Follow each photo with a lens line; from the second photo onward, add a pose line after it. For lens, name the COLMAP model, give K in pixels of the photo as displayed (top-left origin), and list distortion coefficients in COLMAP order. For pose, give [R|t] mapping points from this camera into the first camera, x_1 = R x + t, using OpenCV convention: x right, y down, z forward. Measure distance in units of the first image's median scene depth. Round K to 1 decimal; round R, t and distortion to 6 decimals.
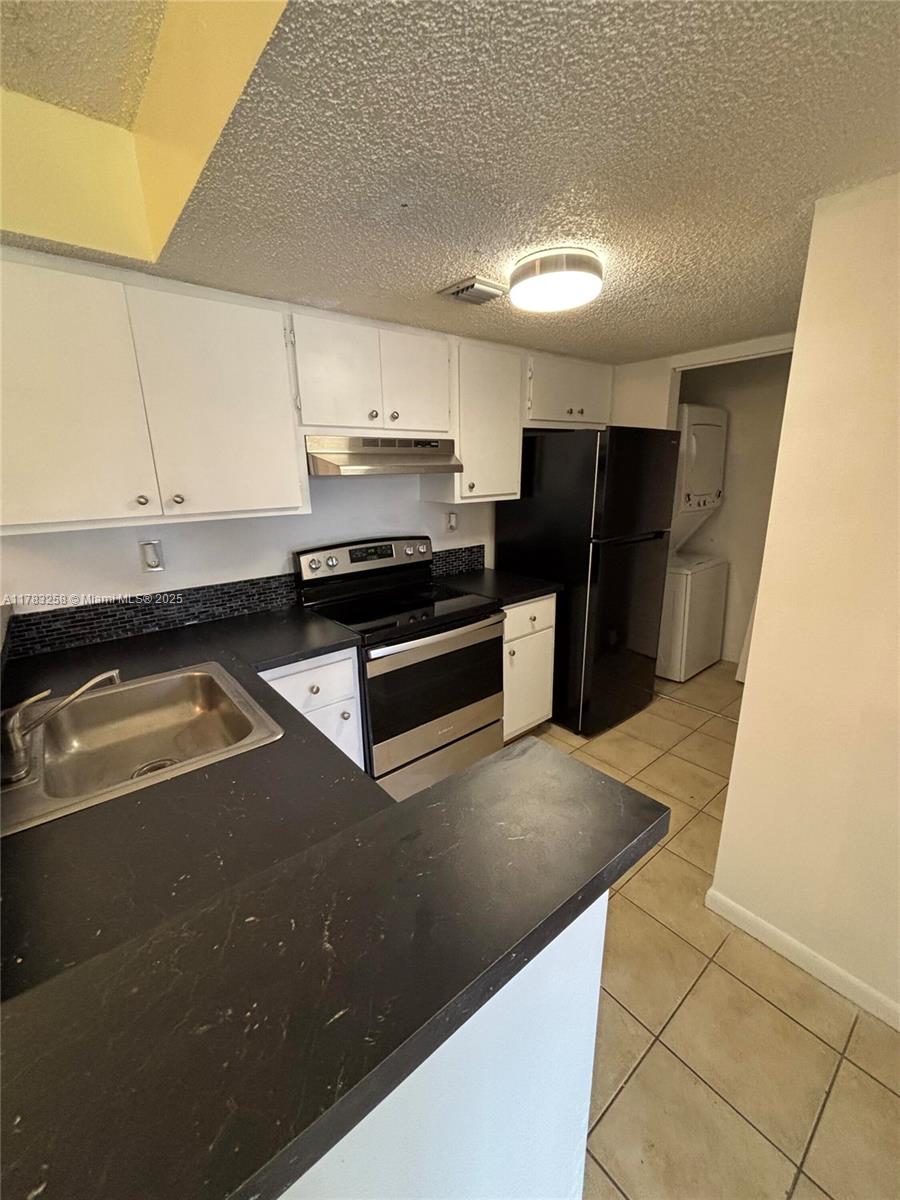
lens RADIAL K [[487.1, 0, 450.0], [0, 487.1, 600.0], [0, 0, 1]] dist [0.011845, 0.000004]
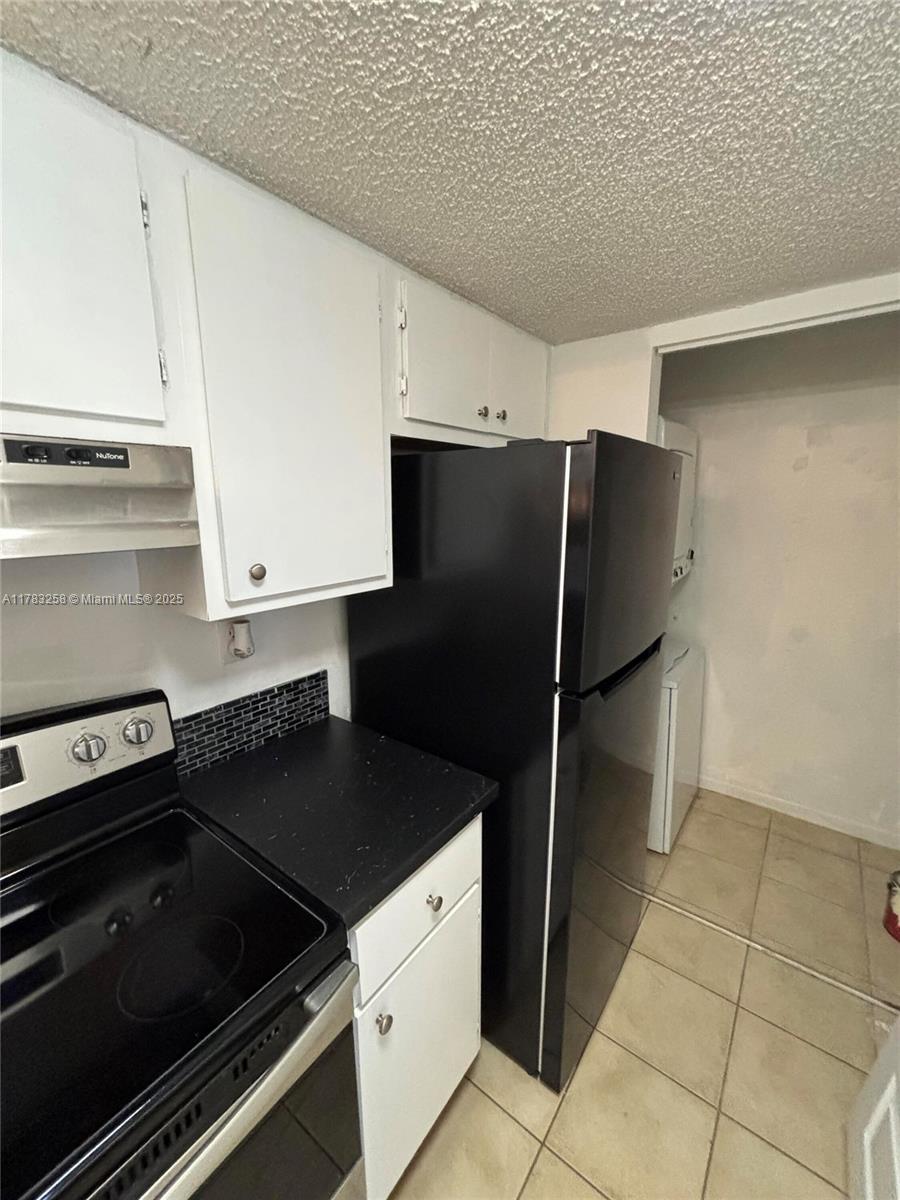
lens RADIAL K [[487.1, 0, 450.0], [0, 487.1, 600.0], [0, 0, 1]] dist [0.011845, 0.000004]
pose [[0.973958, -0.031095, 0.224588, 0.095057], [0.046228, 0.996978, -0.062440, -0.167679], [-0.221967, 0.071196, 0.972451, 0.552412]]
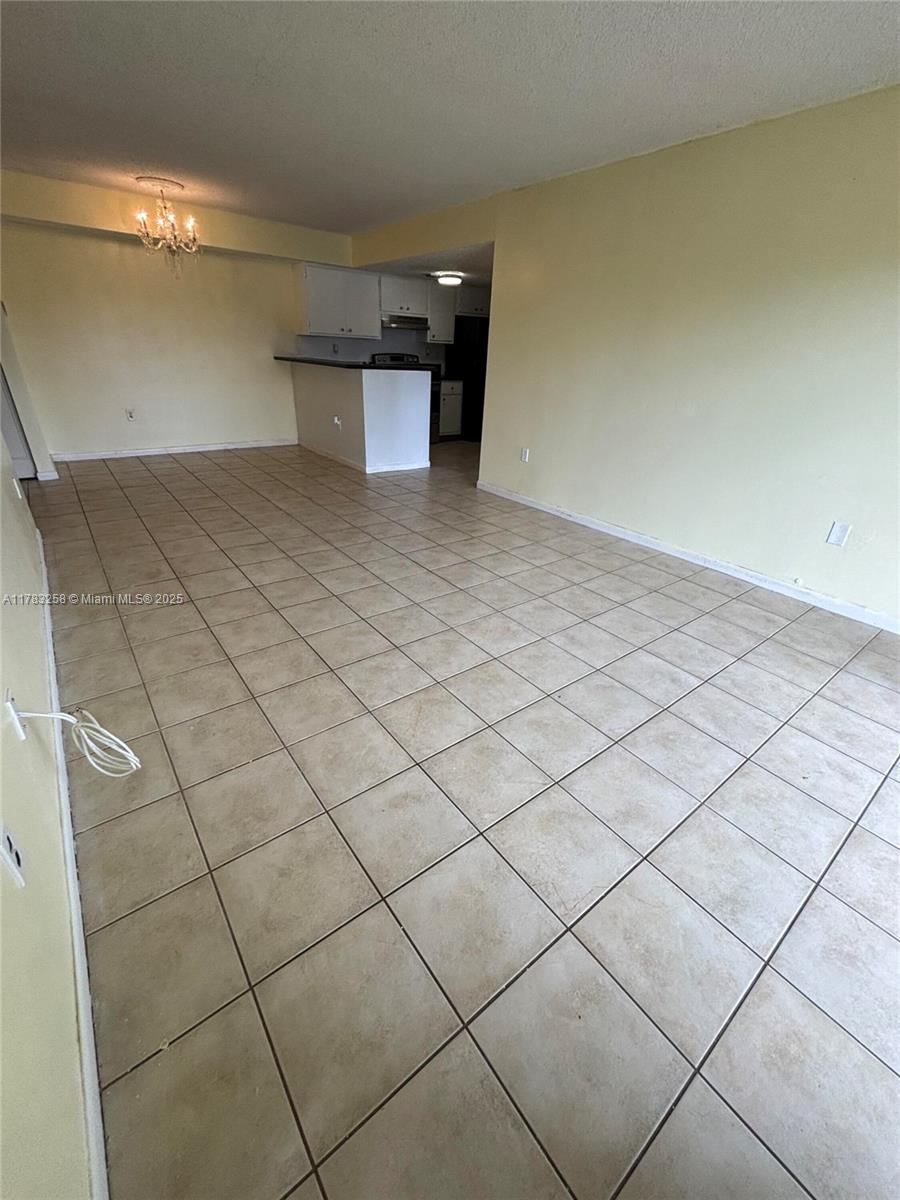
lens RADIAL K [[487.1, 0, 450.0], [0, 487.1, 600.0], [0, 0, 1]] dist [0.011845, 0.000004]
pose [[0.997342, 0.072829, -0.002228, 0.239976], [-0.070771, 0.975532, 0.208155, 0.623553], [0.017333, -0.207444, 0.978093, -1.970949]]
